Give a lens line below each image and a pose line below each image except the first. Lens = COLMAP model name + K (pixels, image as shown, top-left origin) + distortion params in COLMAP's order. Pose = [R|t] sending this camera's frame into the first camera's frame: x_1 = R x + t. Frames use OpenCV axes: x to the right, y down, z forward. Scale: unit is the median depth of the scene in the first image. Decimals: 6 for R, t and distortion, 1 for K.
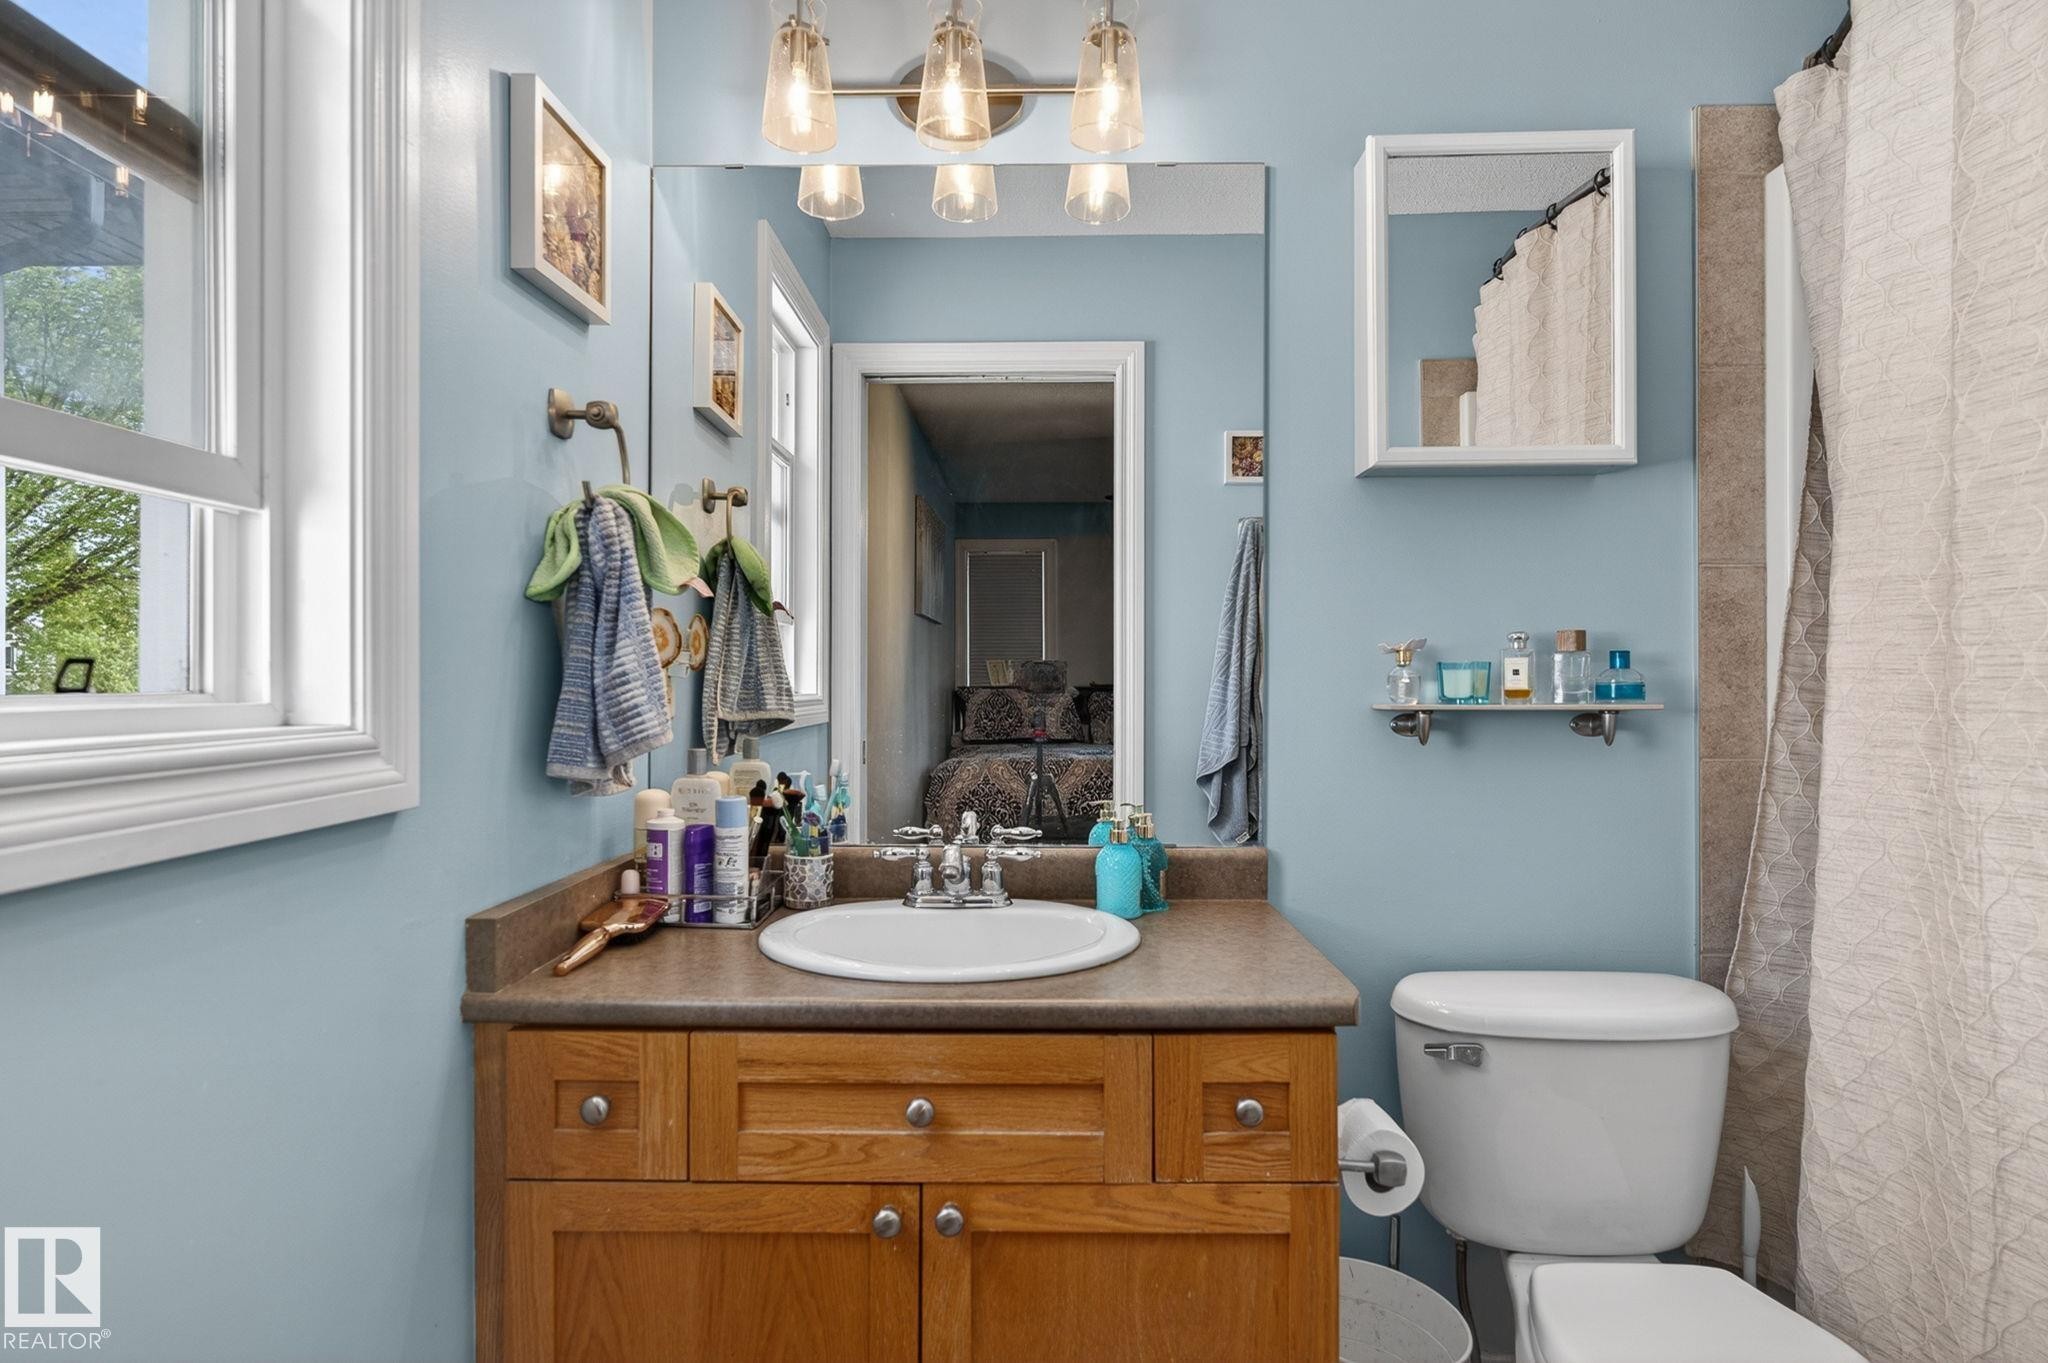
lens RADIAL K [[1107.8, 0, 1023.1], [0, 1107.8, 698.9], [0, 0, 1]] dist [0.001599, 0.007736]
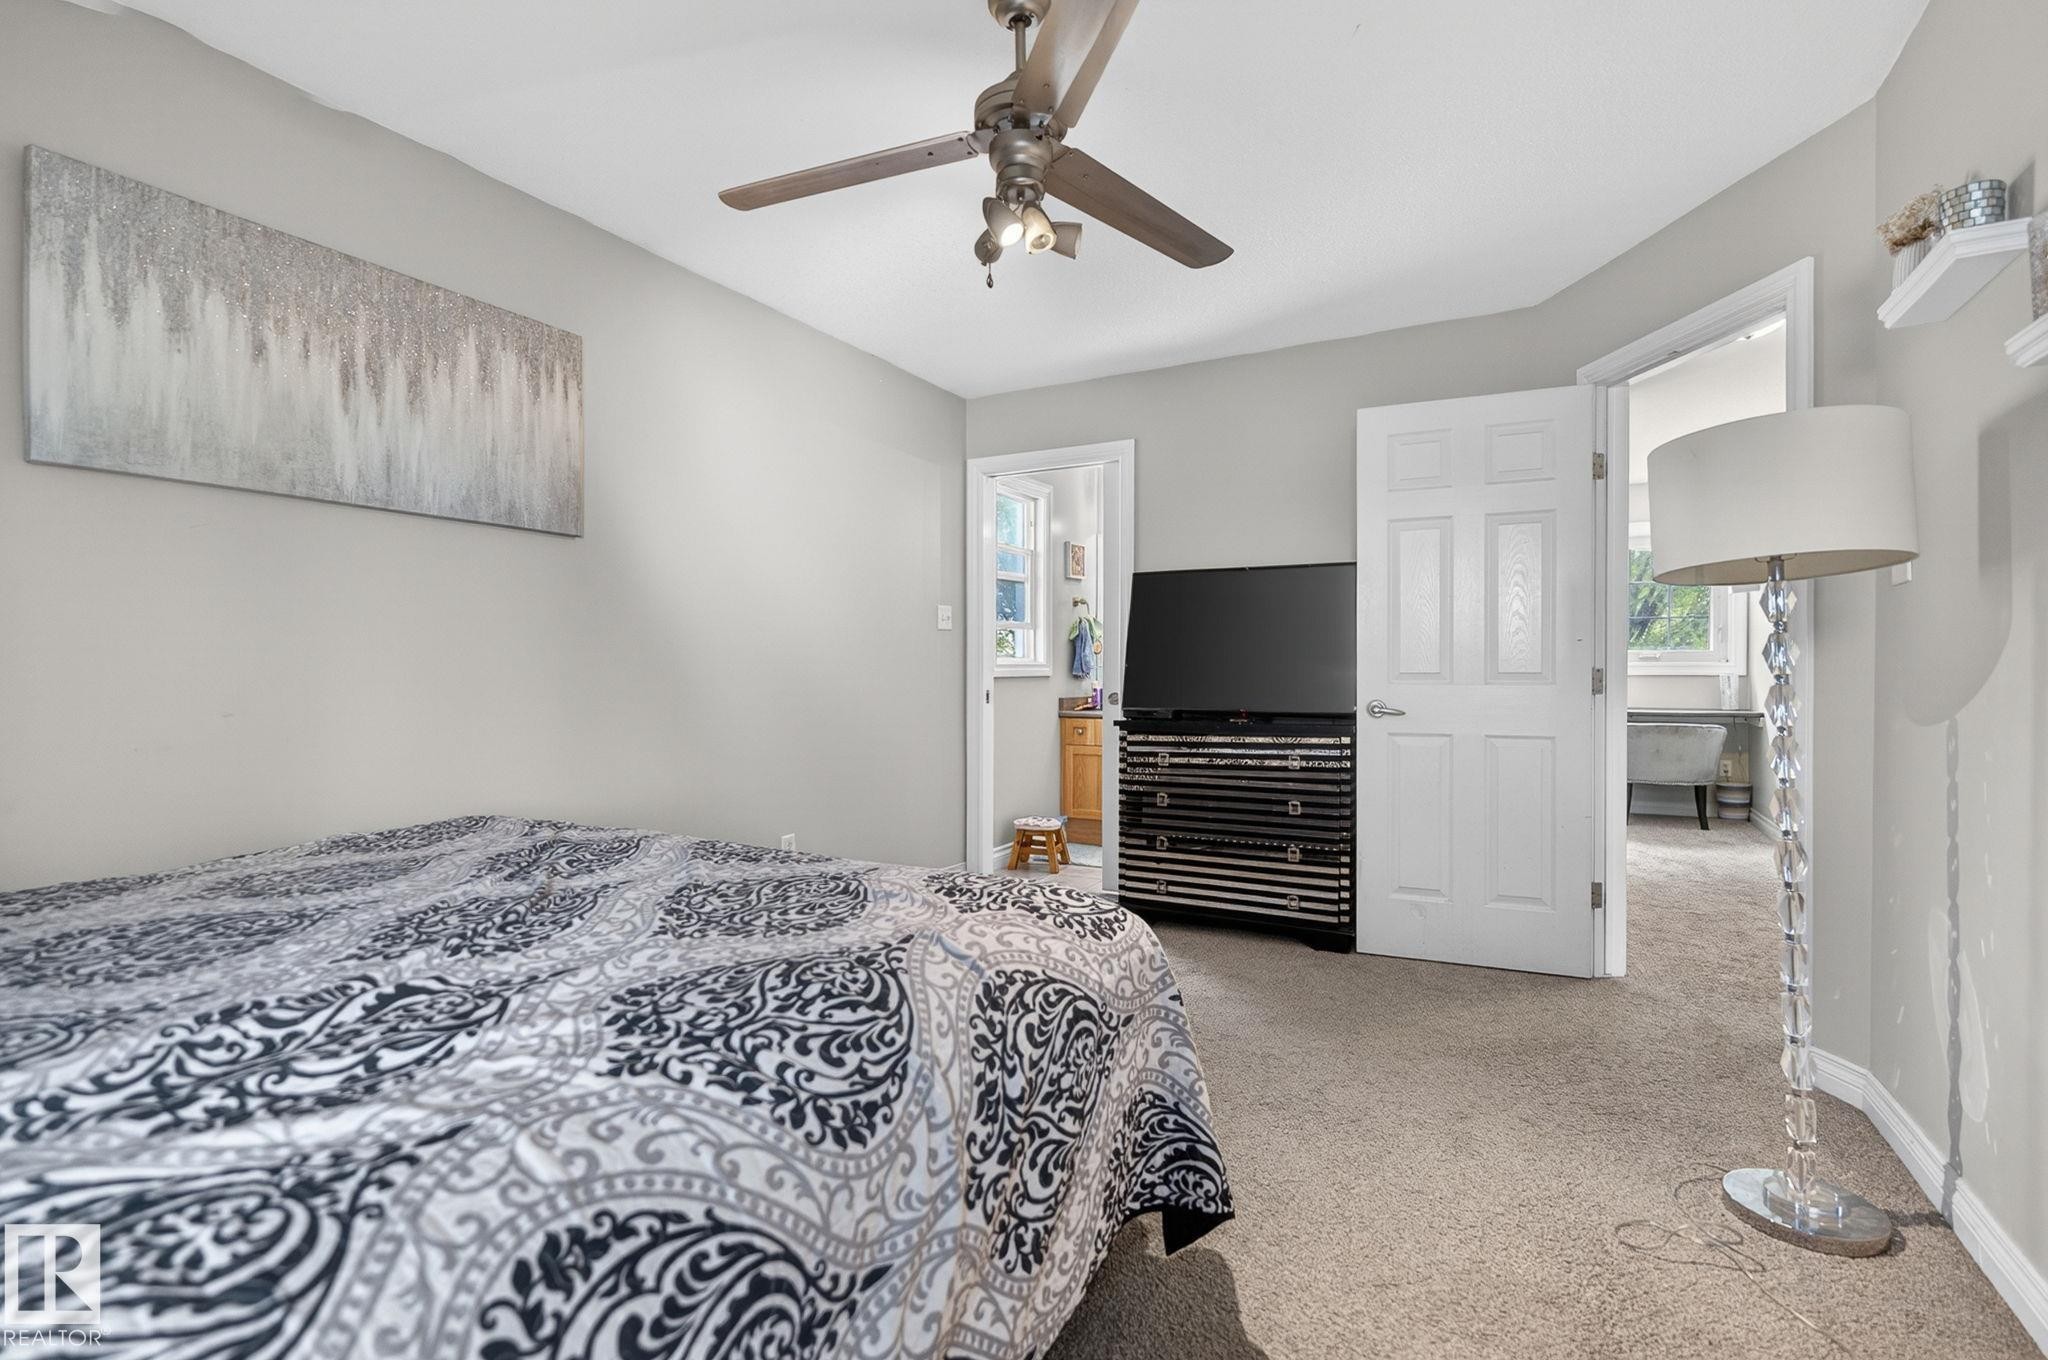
lens RADIAL K [[925.4, 0, 1024.3], [0, 925.4, 677.5], [0, 0, 1]] dist [0.001559, 0.000512]
pose [[0.884668, 0.004508, -0.466199, 1.517906], [-0.001738, 0.999978, 0.006370, 0.066985], [0.466217, -0.004825, 0.884657, -3.206805]]
